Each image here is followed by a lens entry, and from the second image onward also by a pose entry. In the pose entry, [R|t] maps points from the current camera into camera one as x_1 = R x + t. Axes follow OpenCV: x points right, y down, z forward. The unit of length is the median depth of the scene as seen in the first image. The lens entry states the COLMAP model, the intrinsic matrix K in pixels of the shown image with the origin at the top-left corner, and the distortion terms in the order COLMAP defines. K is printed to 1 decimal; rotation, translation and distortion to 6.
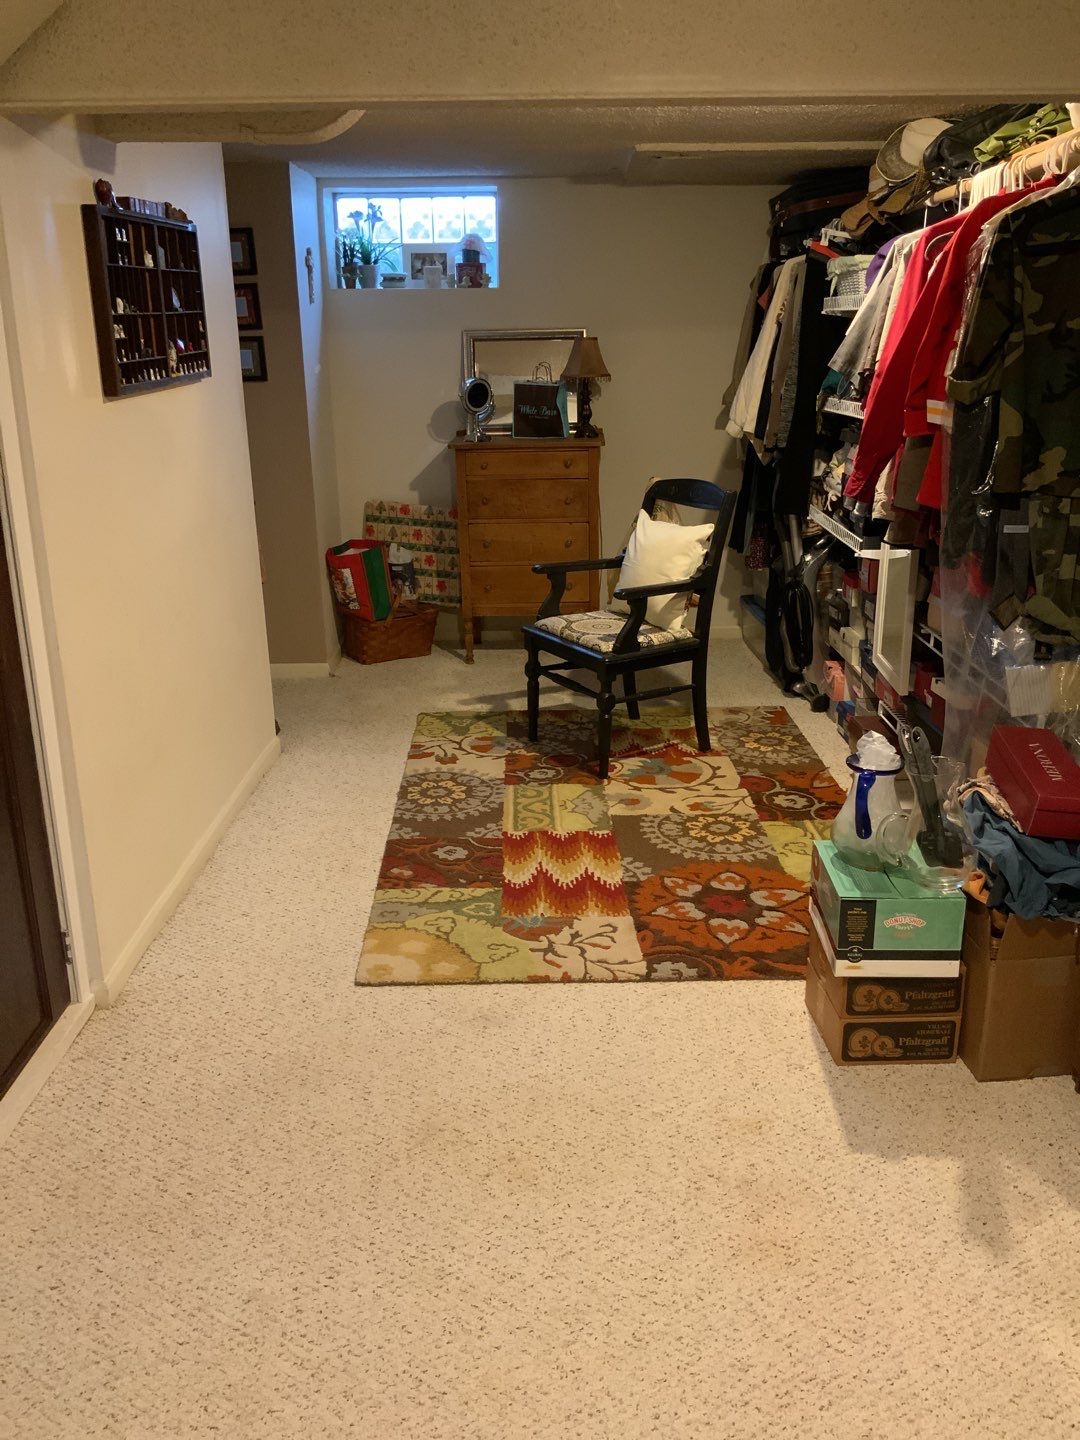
lens RADIAL K [[1159.1, 0, 540.0], [0, 1159.1, 720.0], [0, 0, 1]] dist [-0.004043, -0.006233]
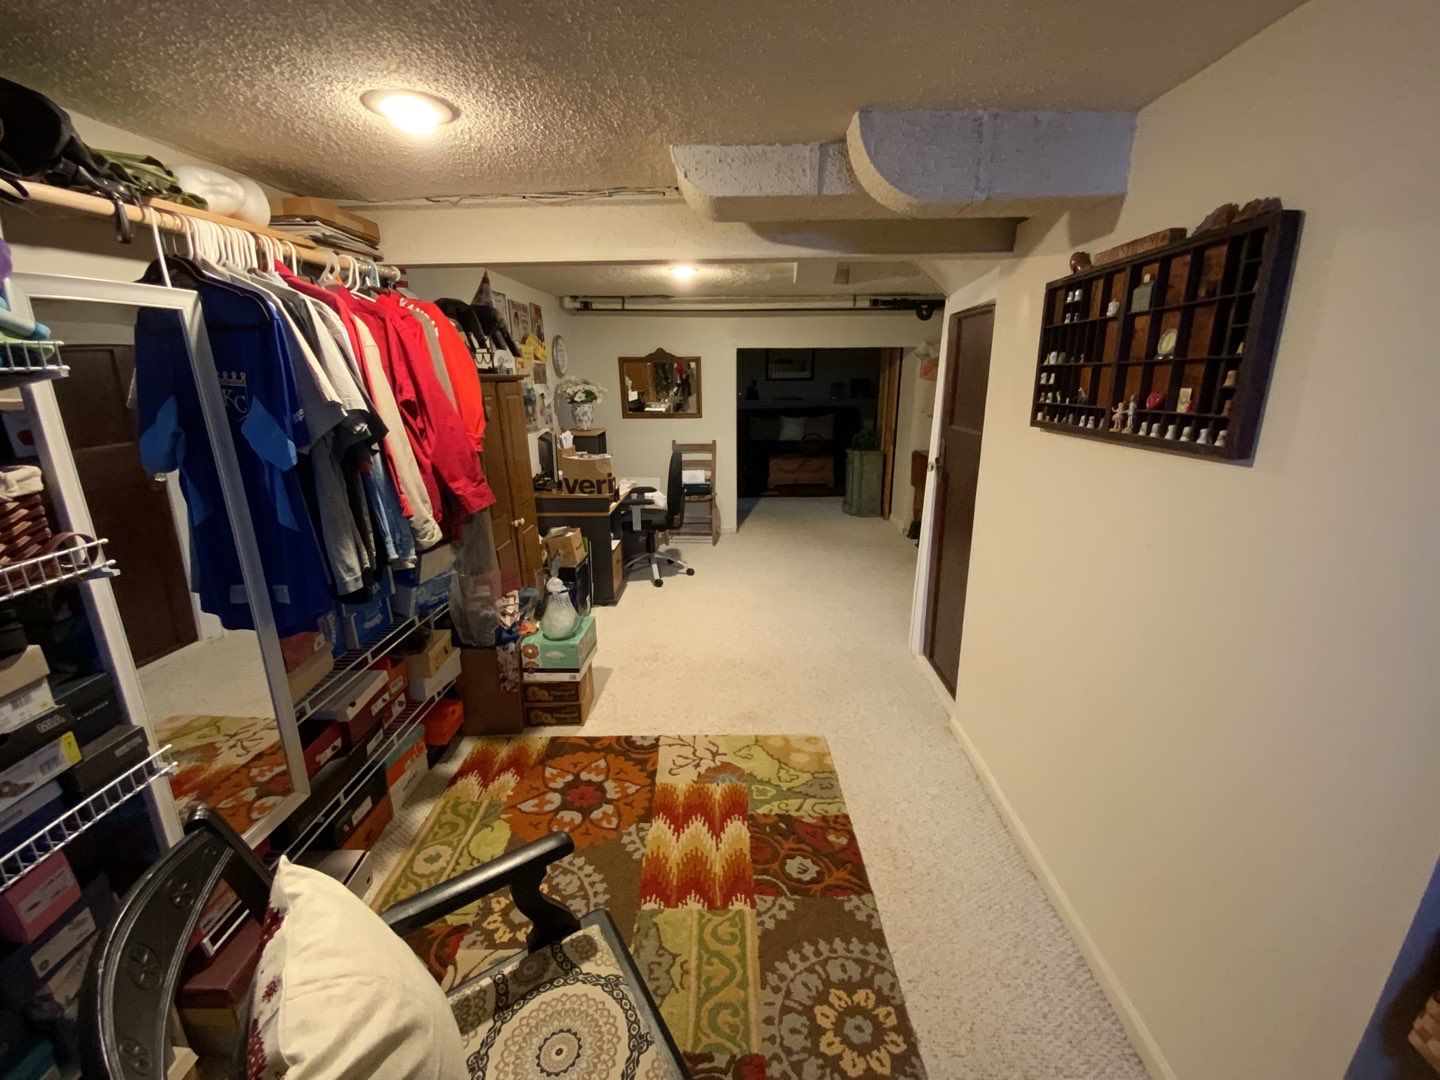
lens RADIAL K [[604.9, 0, 720.0], [0, 604.9, 540.0], [0, 0, 1]] dist [-0.001688, -0.000205]
pose [[-0.999705, 0.008809, 0.022637, -0.019115], [0.020056, 0.825088, 0.564648, -0.477353], [-0.013704, 0.564936, -0.825021, 1.383011]]
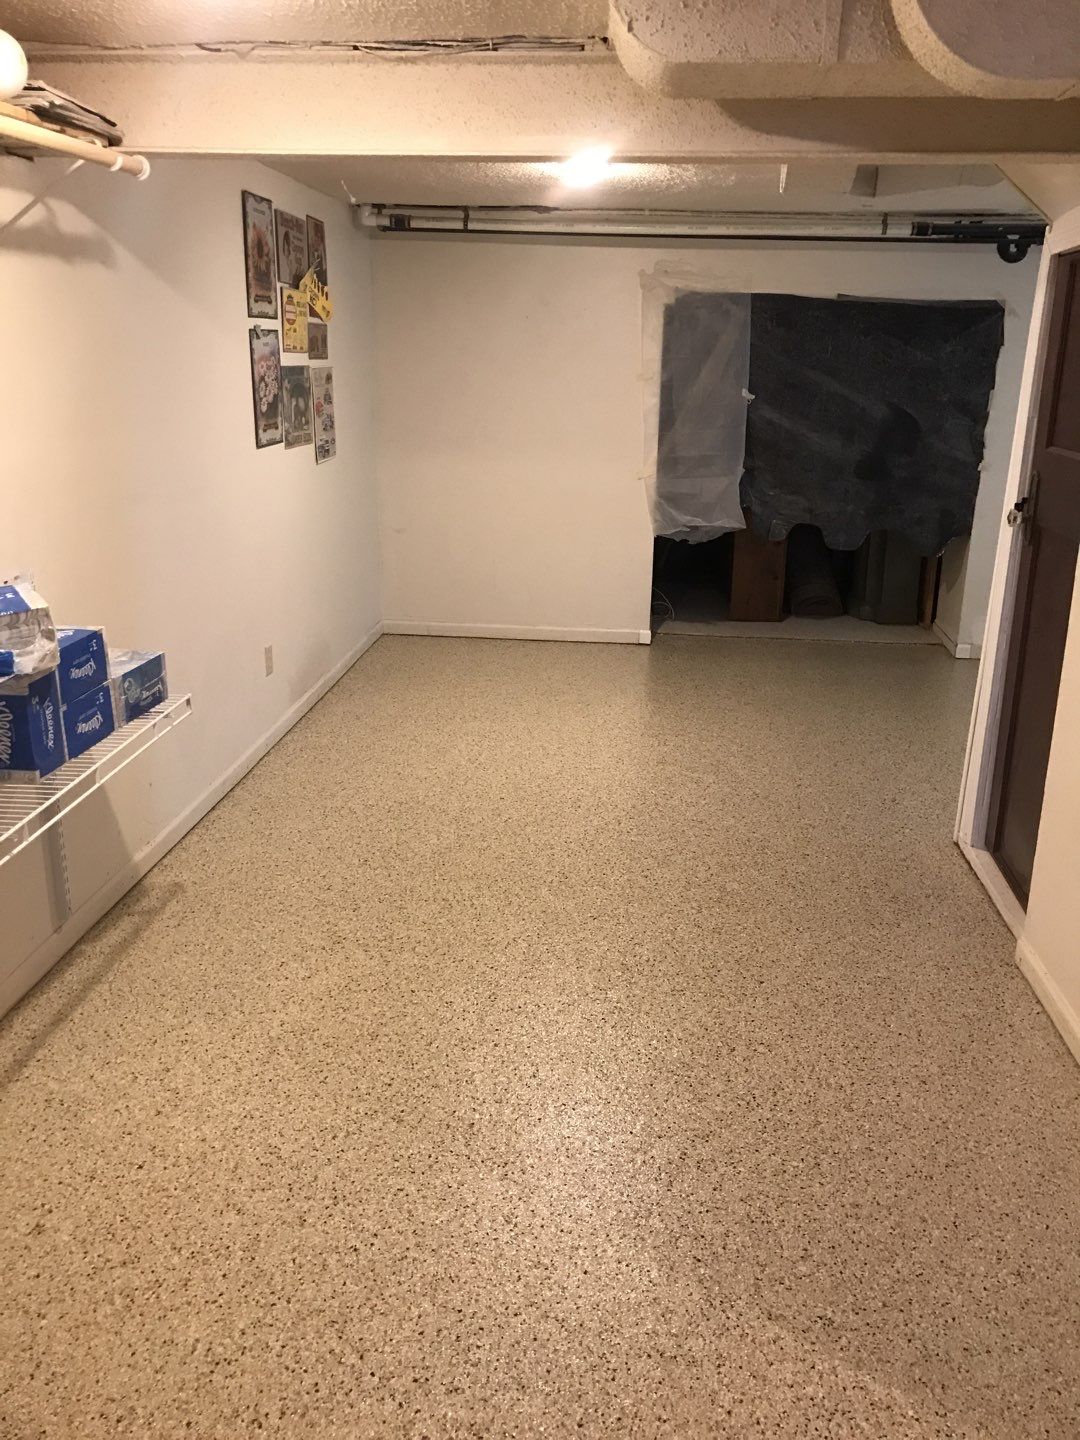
lens RADIAL K [[1179.1, 0, 558.2], [0, 1179.1, 709.6], [0, 0, 1]] dist [-0.059740, 0.129358]
pose [[-0.997941, -0.029577, 0.056920, 0.006763], [0.009255, 0.811676, 0.584034, -0.510434], [-0.063475, 0.583358, -0.809731, 1.501698]]
